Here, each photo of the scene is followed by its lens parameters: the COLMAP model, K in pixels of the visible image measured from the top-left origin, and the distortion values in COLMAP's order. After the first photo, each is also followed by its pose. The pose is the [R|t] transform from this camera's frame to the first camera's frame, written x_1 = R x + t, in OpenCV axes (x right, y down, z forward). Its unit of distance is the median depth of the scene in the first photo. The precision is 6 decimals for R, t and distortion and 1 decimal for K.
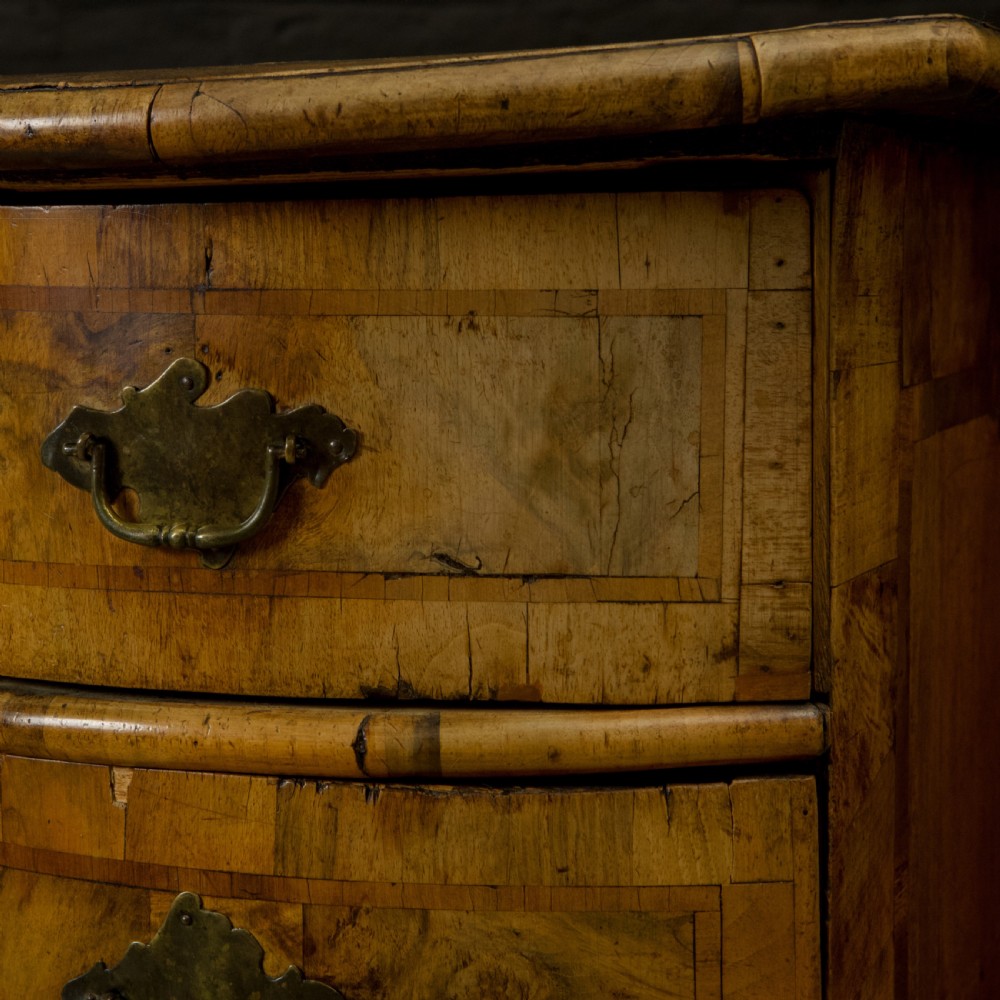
lens RADIAL K [[2590.4, 0, 359.7], [0, 2590.4, 547.9], [0, 0, 1]] dist [0.134423, 0.529967]
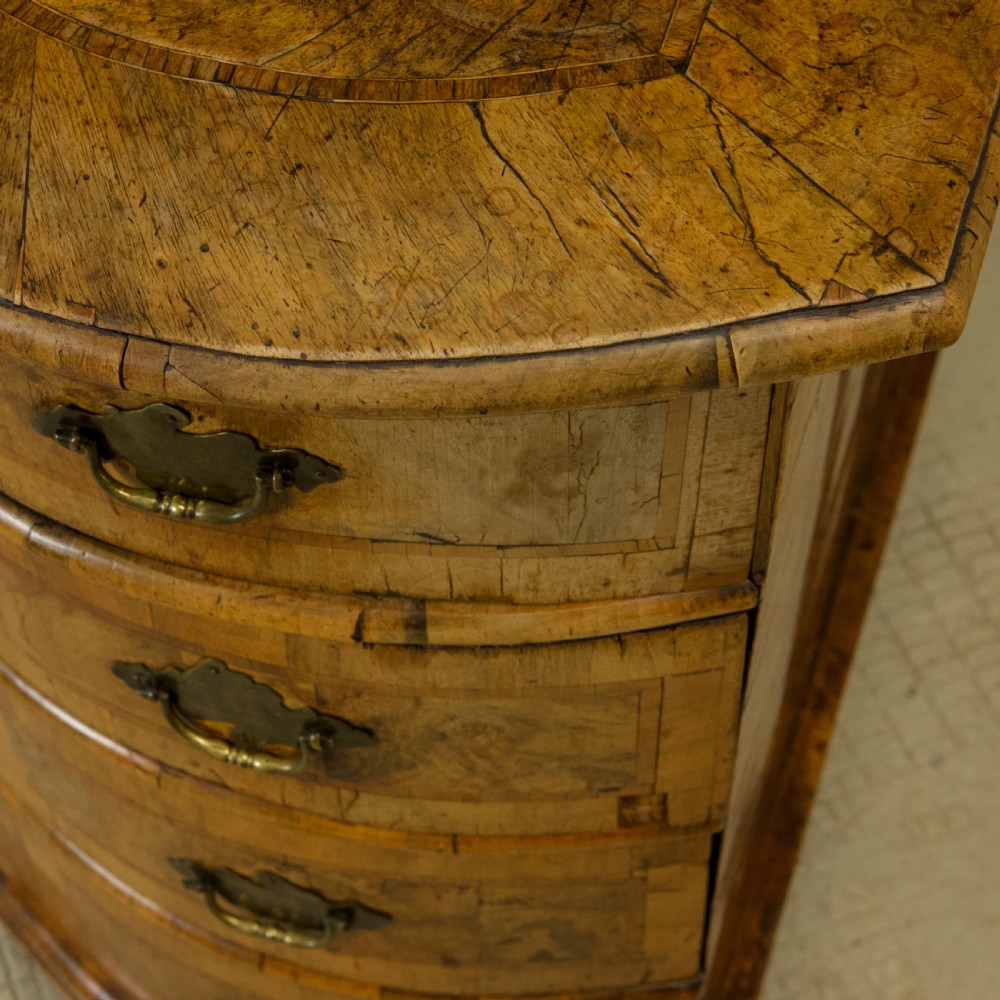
lens RADIAL K [[2590.4, 0, 359.7], [0, 2590.4, 547.9], [0, 0, 1]] dist [0.134423, 0.529967]
pose [[0.995089, -0.098583, 0.008947, -0.005534], [0.053839, 0.614857, 0.786799, -0.864055], [-0.083066, -0.782453, 0.617144, 0.322235]]
